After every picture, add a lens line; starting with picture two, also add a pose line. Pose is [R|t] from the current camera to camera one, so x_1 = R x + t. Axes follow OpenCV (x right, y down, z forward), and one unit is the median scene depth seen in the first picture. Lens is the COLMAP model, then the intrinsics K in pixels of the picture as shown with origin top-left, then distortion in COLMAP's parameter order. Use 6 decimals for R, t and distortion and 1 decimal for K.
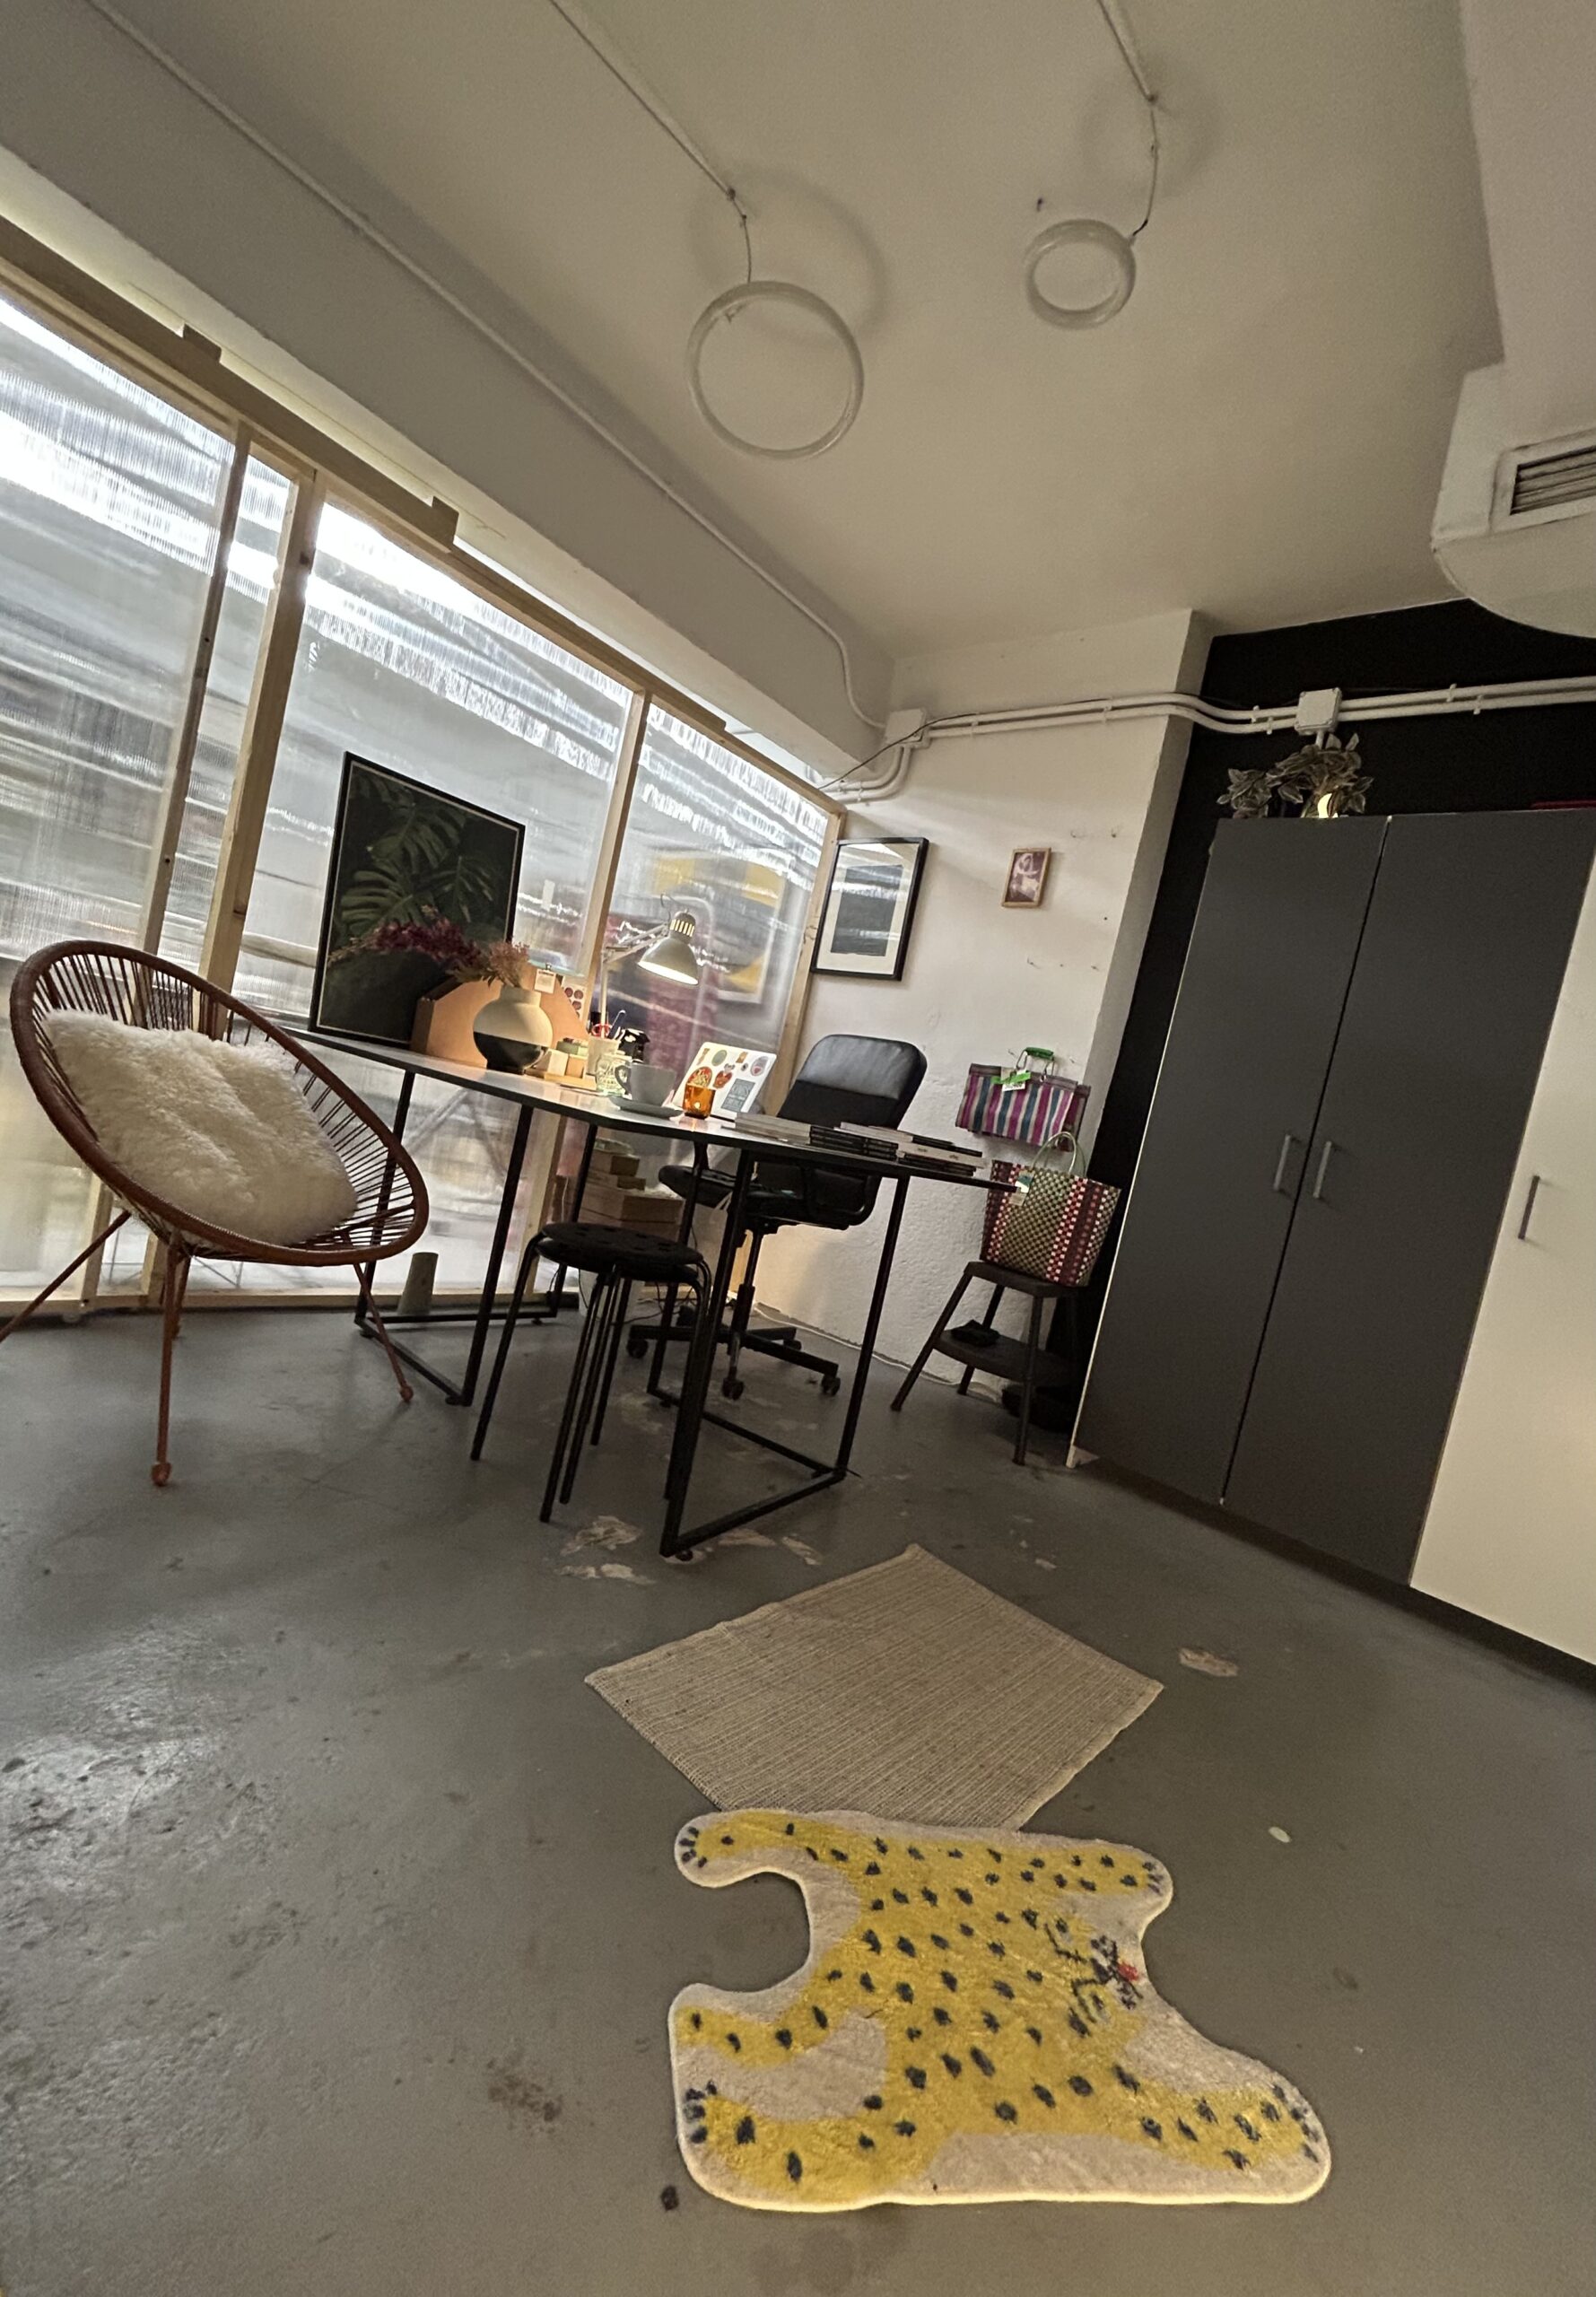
lens RADIAL K [[939.3, 0, 819.0], [0, 939.3, 1154.8], [0, 0, 1]] dist [-0.016135, -0.000119]
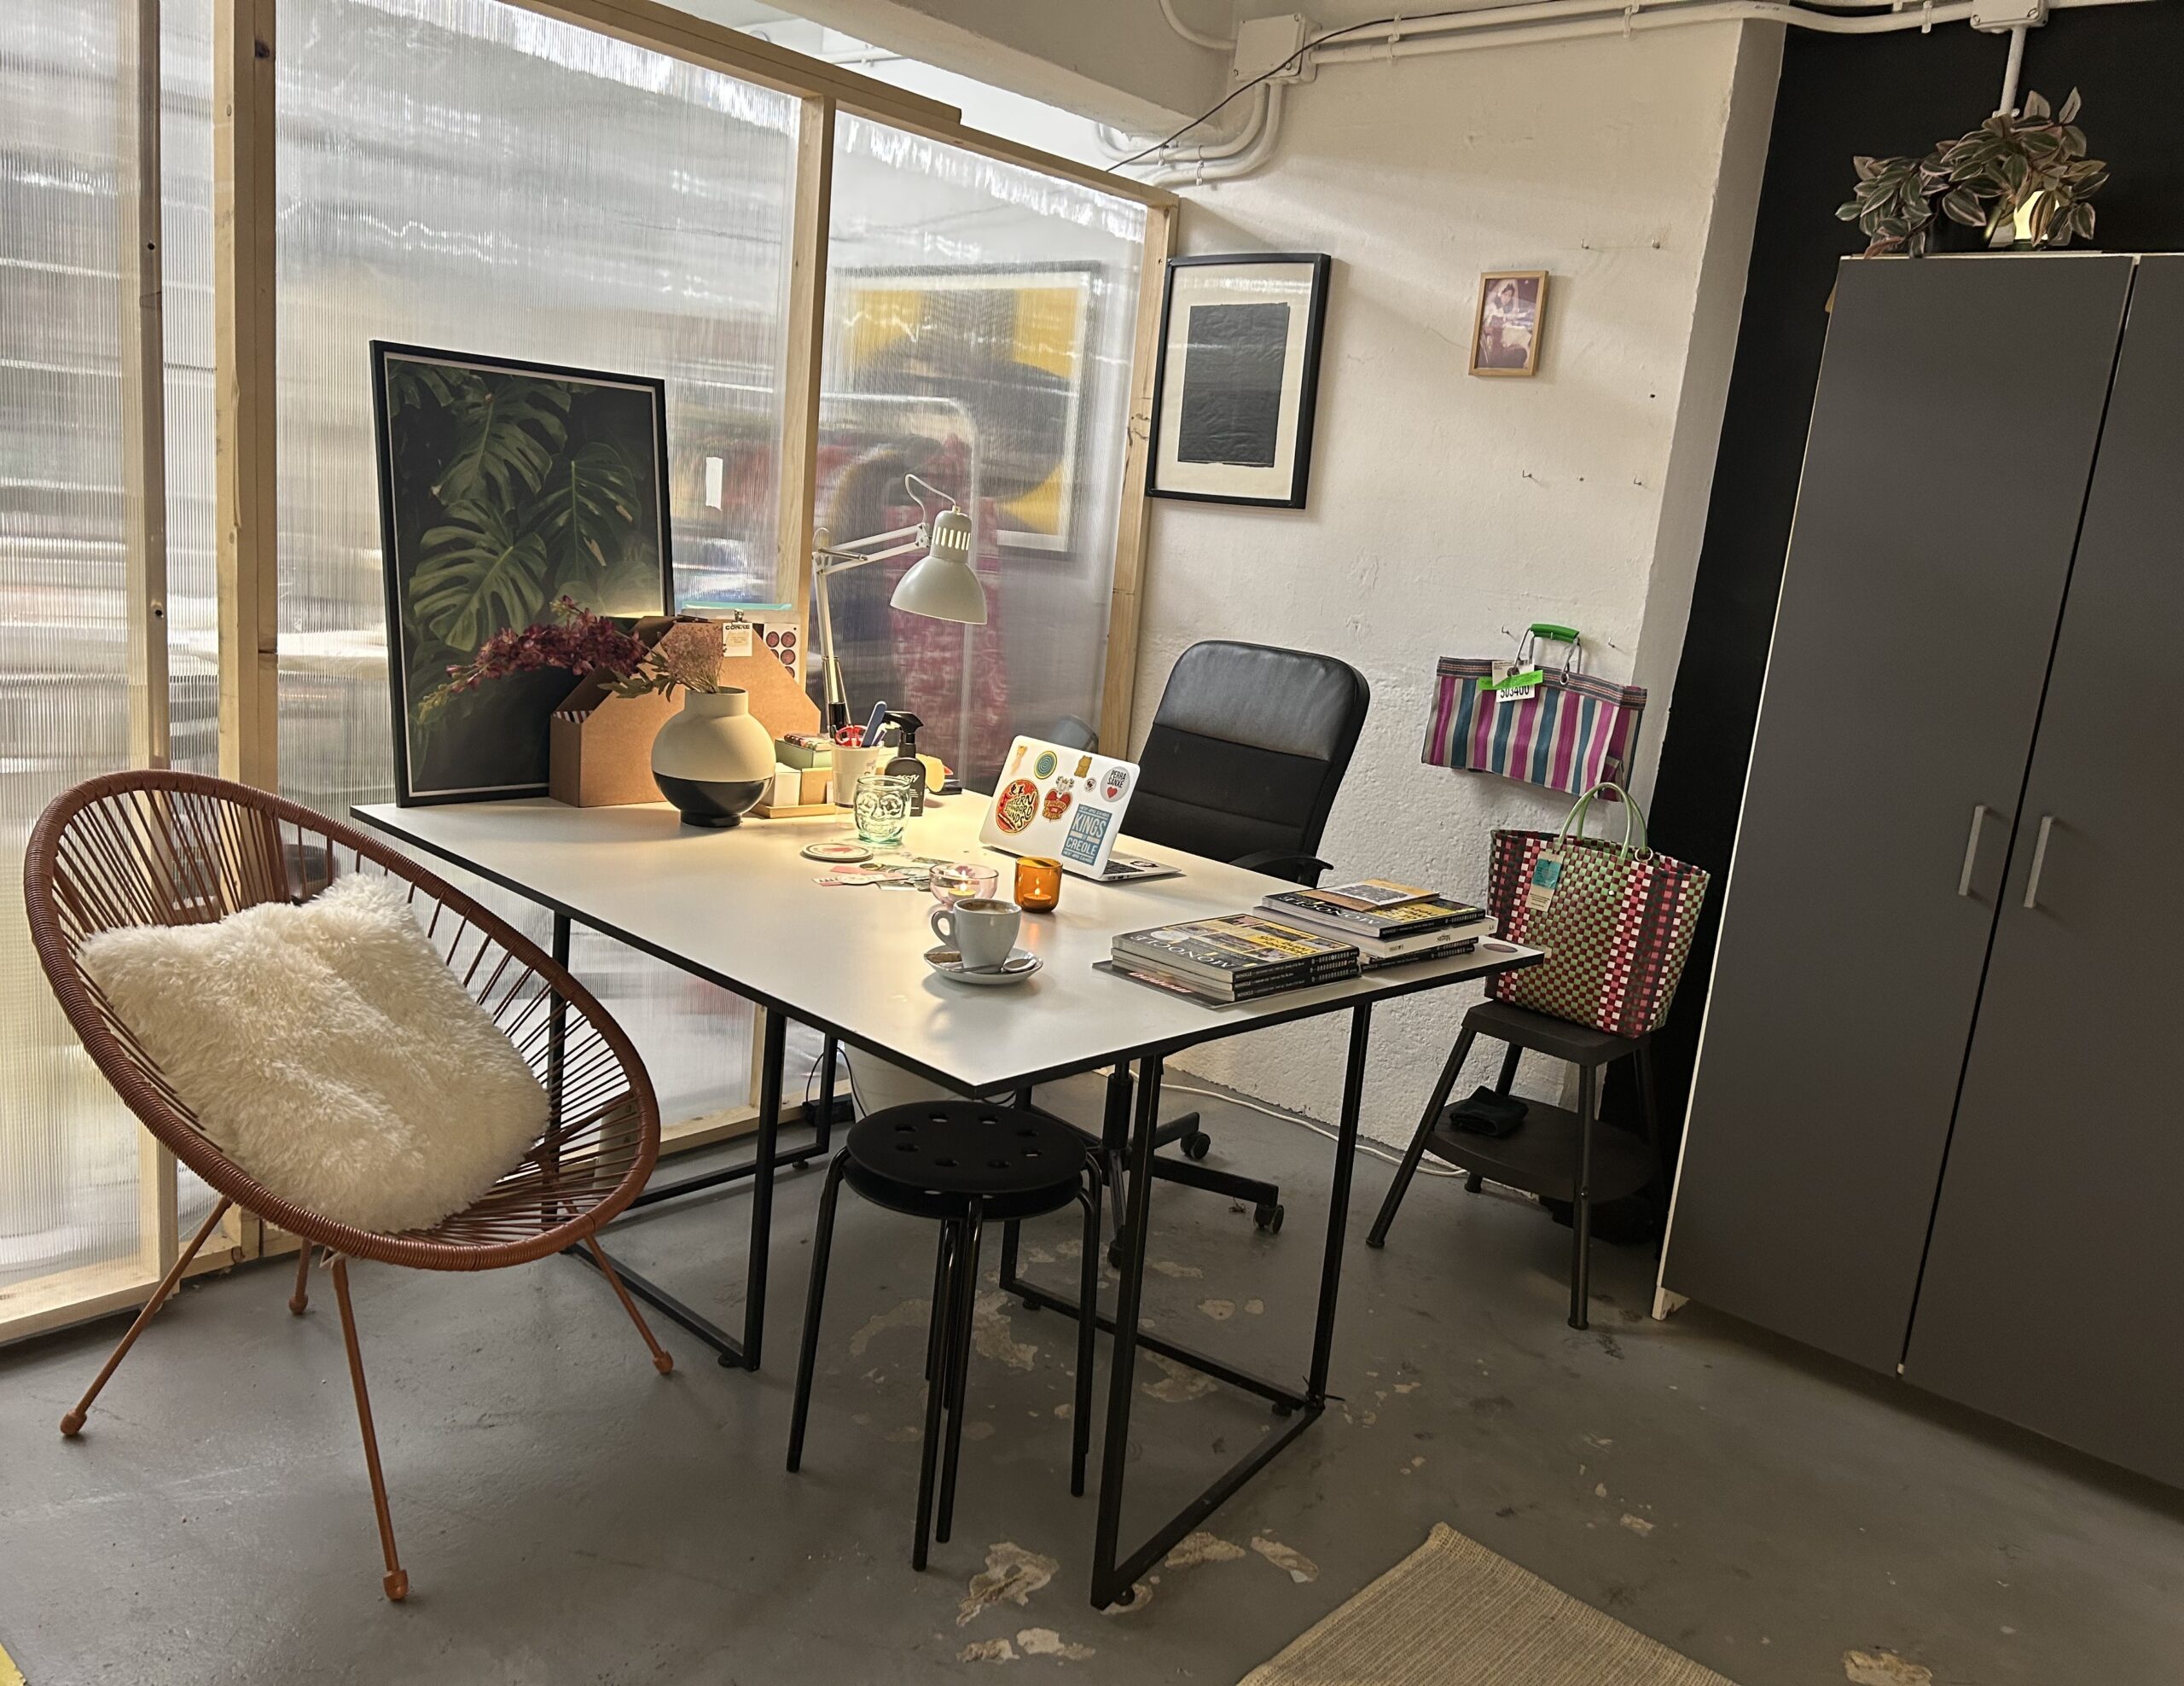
lens RADIAL K [[1685.2, 0, 1092.0], [0, 1685.2, 843.0], [0, 0, 1]] dist [0.054093, -0.068749]
pose [[0.992576, -0.112537, -0.046139, -0.024659], [0.118077, 0.982570, 0.143578, -0.176320], [0.029177, -0.147960, 0.988563, -0.101503]]
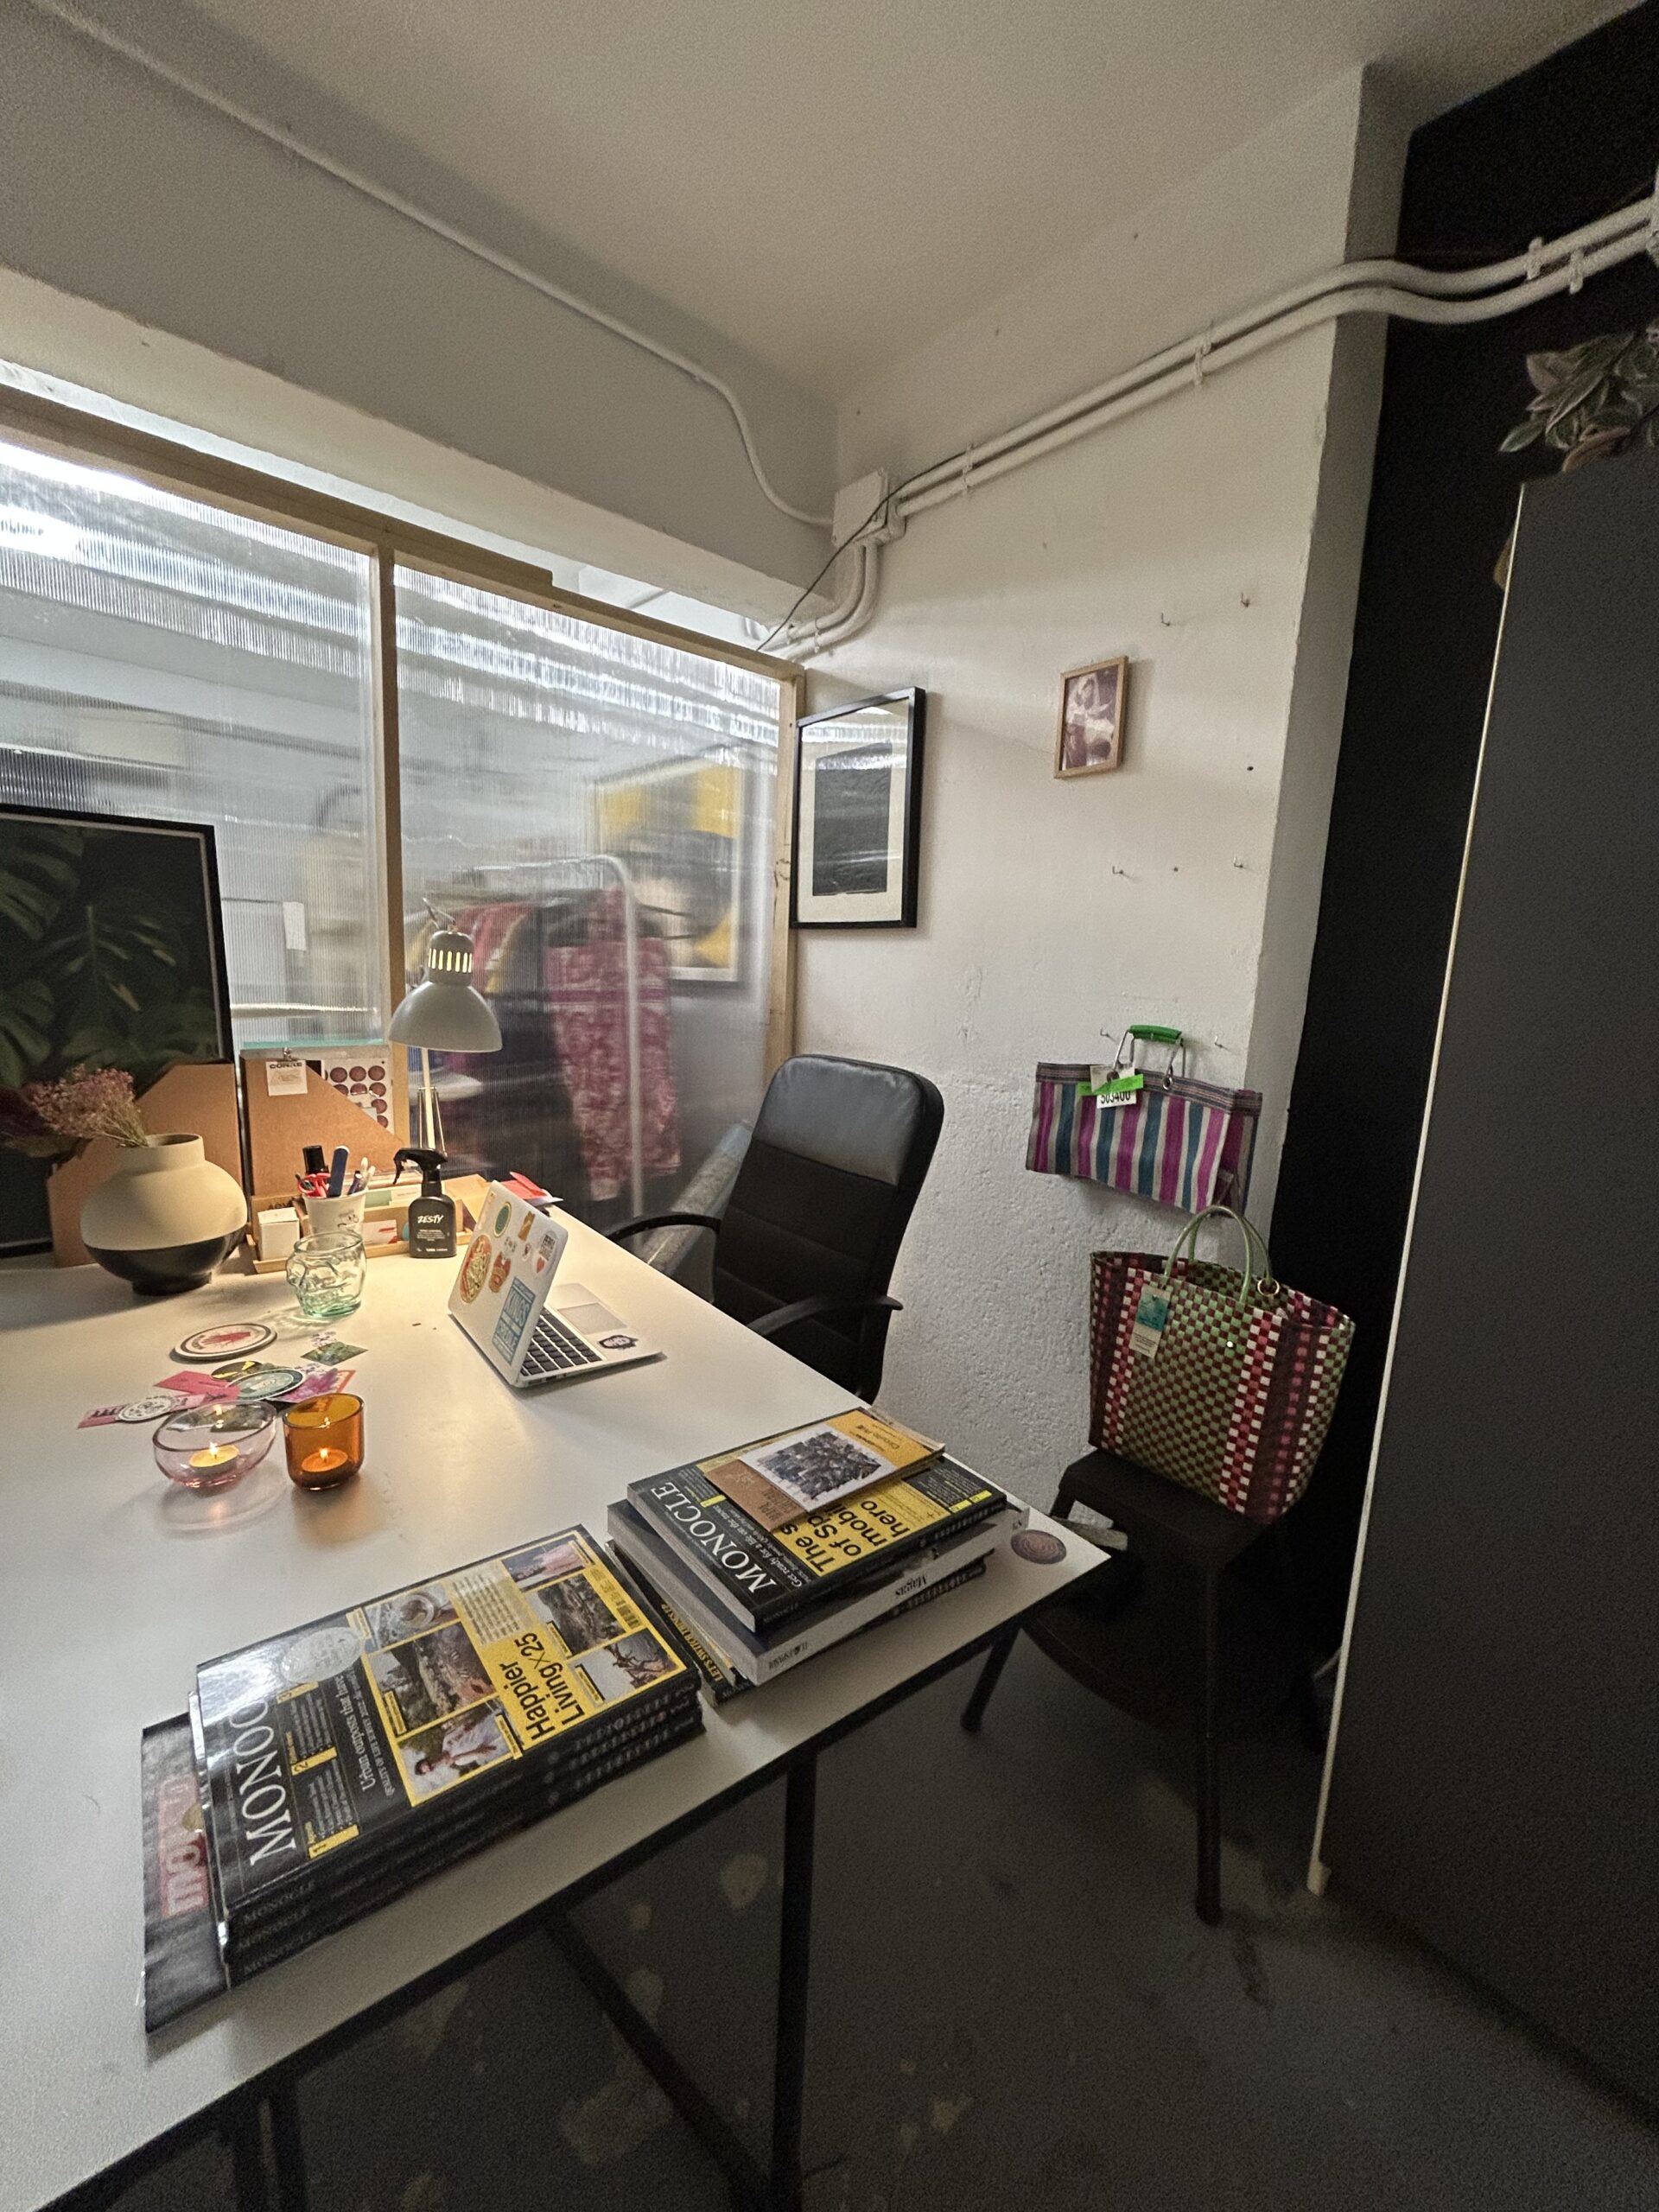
lens RADIAL K [[903.5, 0, 818.0], [0, 903.5, 1109.8], [0, 0, 1]] dist [-0.015571, 0.006362]
pose [[0.972835, -0.146784, -0.179013, 0.135868], [0.162234, 0.983907, 0.074883, -0.144677], [0.165141, -0.101891, 0.980993, 0.458280]]
